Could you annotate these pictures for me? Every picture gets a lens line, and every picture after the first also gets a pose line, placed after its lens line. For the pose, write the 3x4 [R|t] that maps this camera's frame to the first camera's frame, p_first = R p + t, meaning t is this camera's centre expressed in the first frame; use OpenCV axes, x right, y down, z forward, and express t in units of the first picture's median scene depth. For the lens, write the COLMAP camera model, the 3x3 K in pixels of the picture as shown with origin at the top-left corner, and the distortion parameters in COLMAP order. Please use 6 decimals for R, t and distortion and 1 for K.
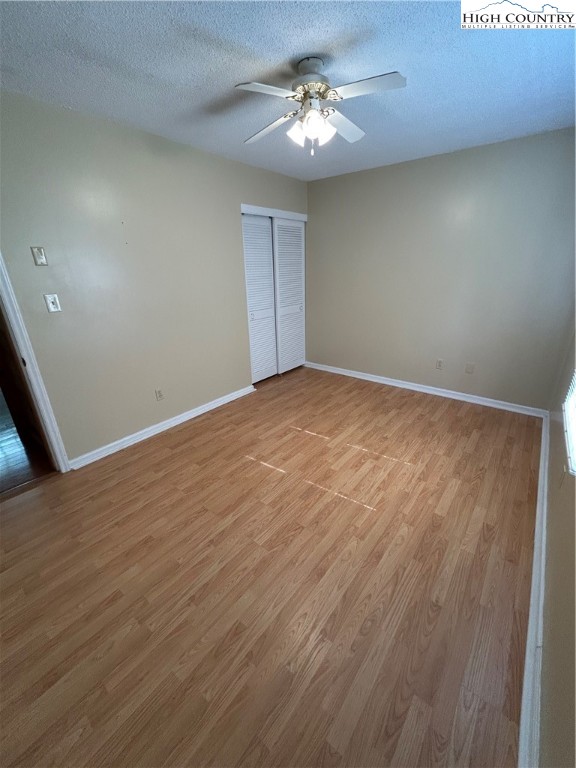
lens RADIAL K [[312.9, 0, 288.8], [0, 312.9, 384.4], [0, 0, 1]] dist [-0.004750, 0.000545]
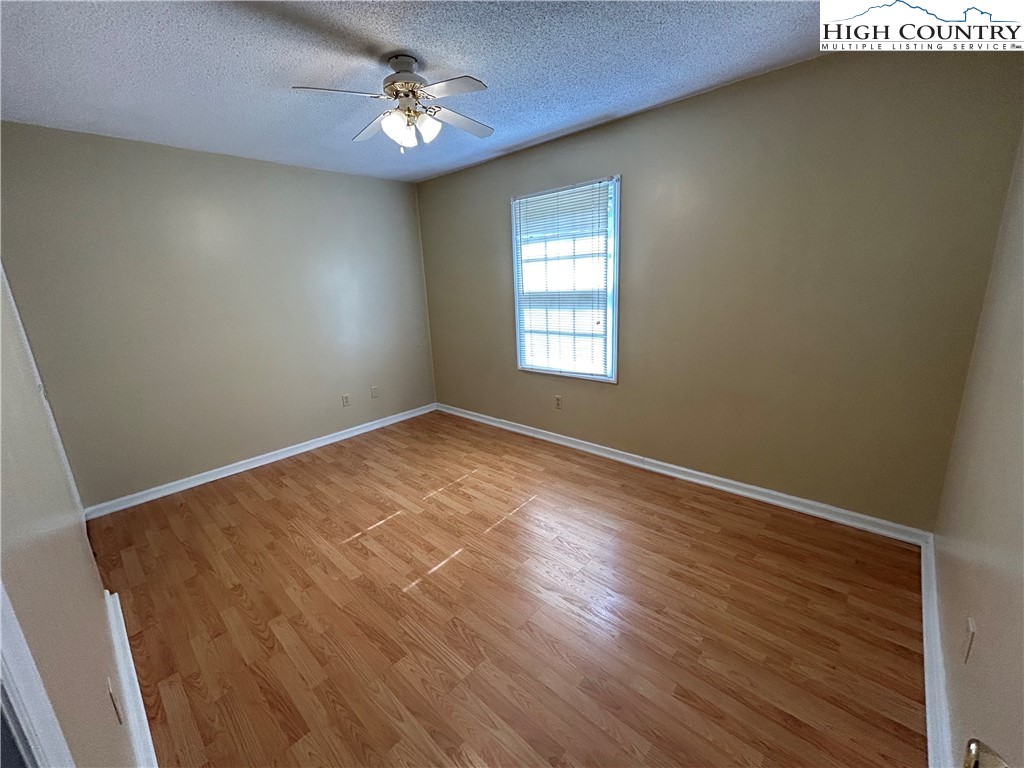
lens RADIAL K [[417.3, 0, 512.3], [0, 417.3, 382.9], [0, 0, 1]] dist [-0.004750, 0.000545]
pose [[0.072908, -0.229475, 0.970580, -0.751606], [0.400153, 0.898136, 0.182288, -0.173673], [-0.913544, 0.375090, 0.157306, 0.515178]]
